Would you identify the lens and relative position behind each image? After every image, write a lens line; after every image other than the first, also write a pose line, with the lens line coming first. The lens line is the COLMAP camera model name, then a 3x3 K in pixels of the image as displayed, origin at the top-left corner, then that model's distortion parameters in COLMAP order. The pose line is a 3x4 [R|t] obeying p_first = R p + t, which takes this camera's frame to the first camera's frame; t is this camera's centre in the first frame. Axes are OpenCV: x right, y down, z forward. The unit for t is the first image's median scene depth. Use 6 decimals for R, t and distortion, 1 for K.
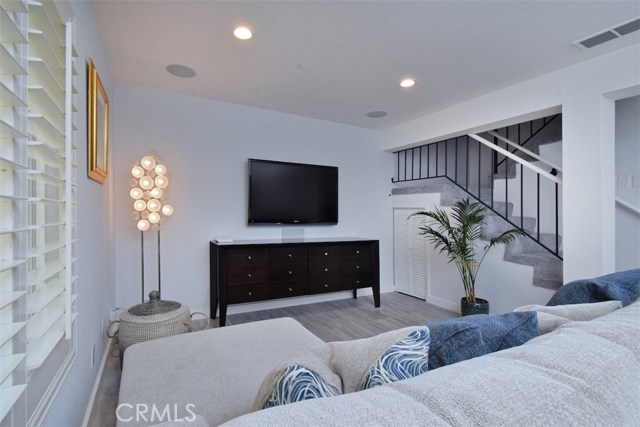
lens RADIAL K [[286.8, 0, 303.1], [0, 286.8, 213.4], [0, 0, 1]] dist [-0.000187, 0.000043]
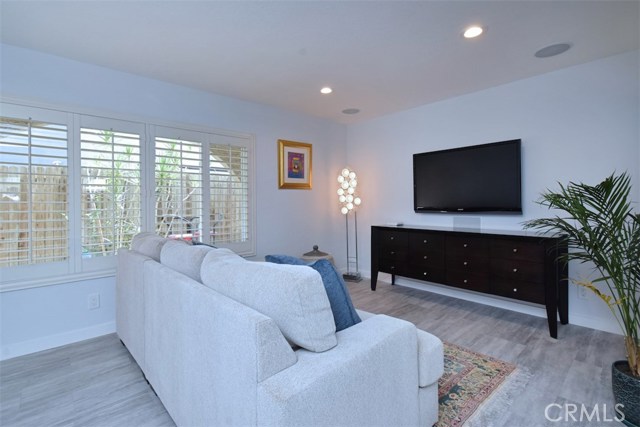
lens RADIAL K [[285.5, 0, 321.9], [0, 285.5, 201.9], [0, 0, 1]] dist [-0.002409, -0.000150]
pose [[0.307818, -0.023283, -0.951160, 0.852803], [0.010910, 0.999721, -0.020941, 0.020782], [0.951383, -0.003931, 0.307986, 0.323863]]
